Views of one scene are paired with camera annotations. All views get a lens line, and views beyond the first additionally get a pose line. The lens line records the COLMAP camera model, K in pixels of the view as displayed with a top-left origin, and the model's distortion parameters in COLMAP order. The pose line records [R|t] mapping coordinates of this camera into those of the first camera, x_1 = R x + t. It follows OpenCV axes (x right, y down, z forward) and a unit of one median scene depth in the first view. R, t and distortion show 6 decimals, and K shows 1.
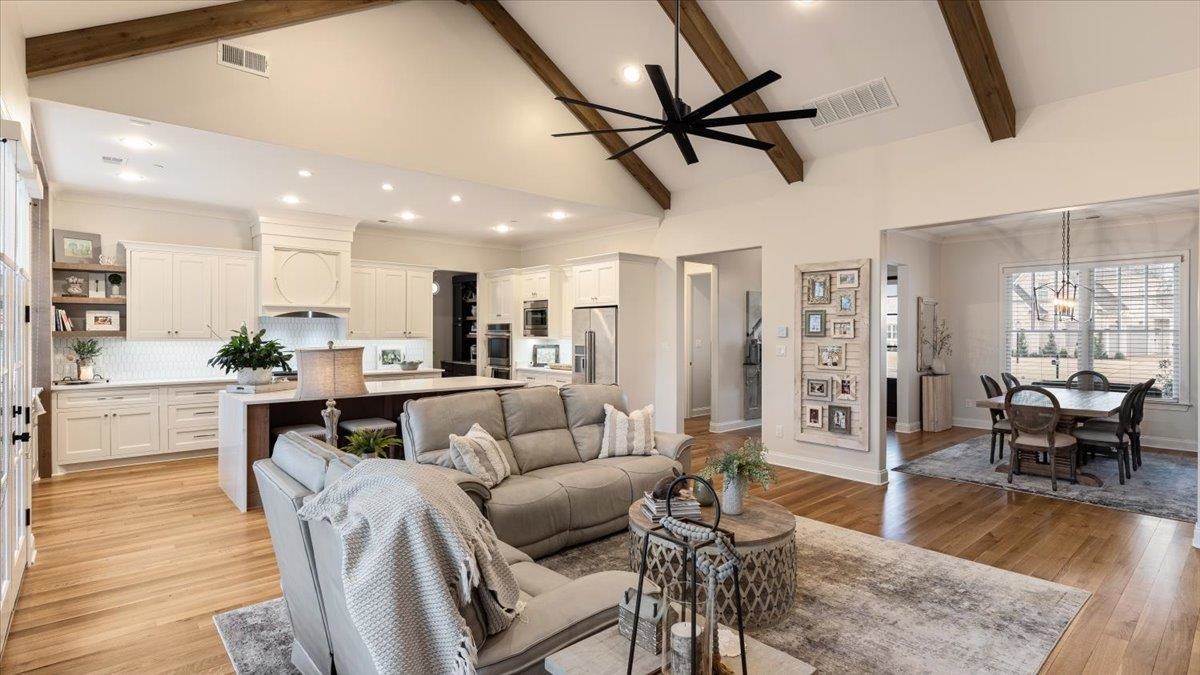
lens RADIAL K [[579.8, 0, 600.8], [0, 579.8, 332.0], [0, 0, 1]] dist [0.001674, 0.000172]
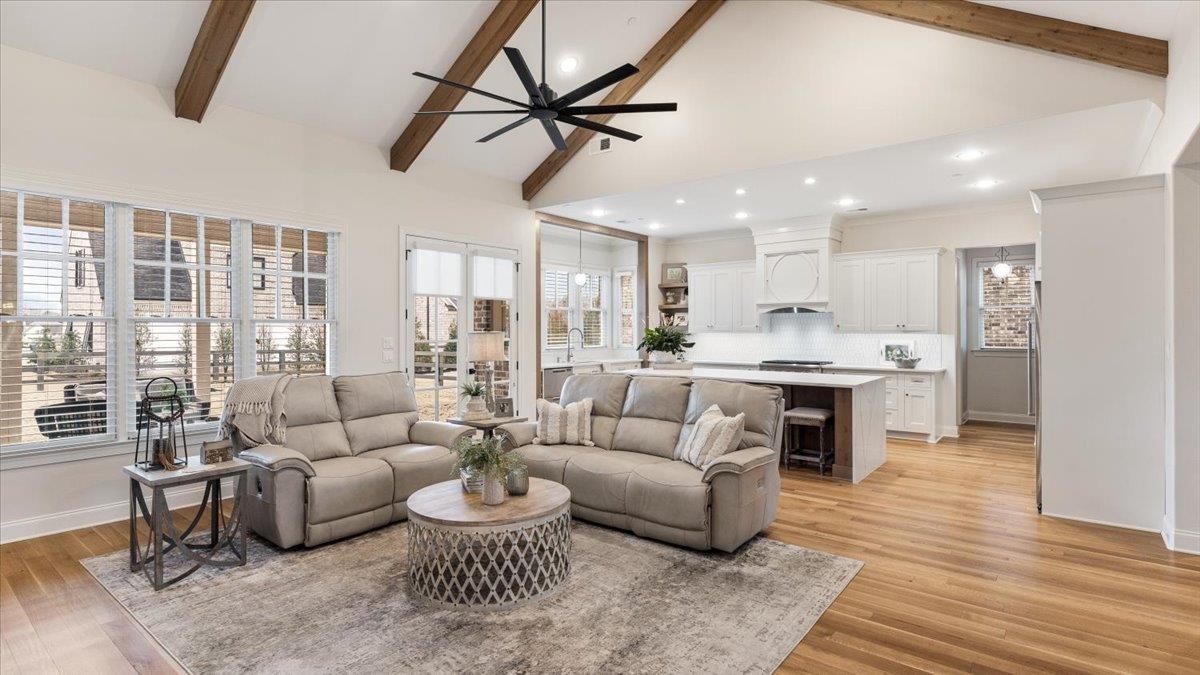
lens RADIAL K [[579.8, 0, 600.4], [0, 579.8, 332.3], [0, 0, 1]] dist [0.001674, 0.000172]
pose [[0.193746, 0.003662, -0.981045, 0.632458], [-0.001855, 0.999993, 0.003366, 0.011556], [0.981050, 0.001168, 0.193751, 0.513516]]
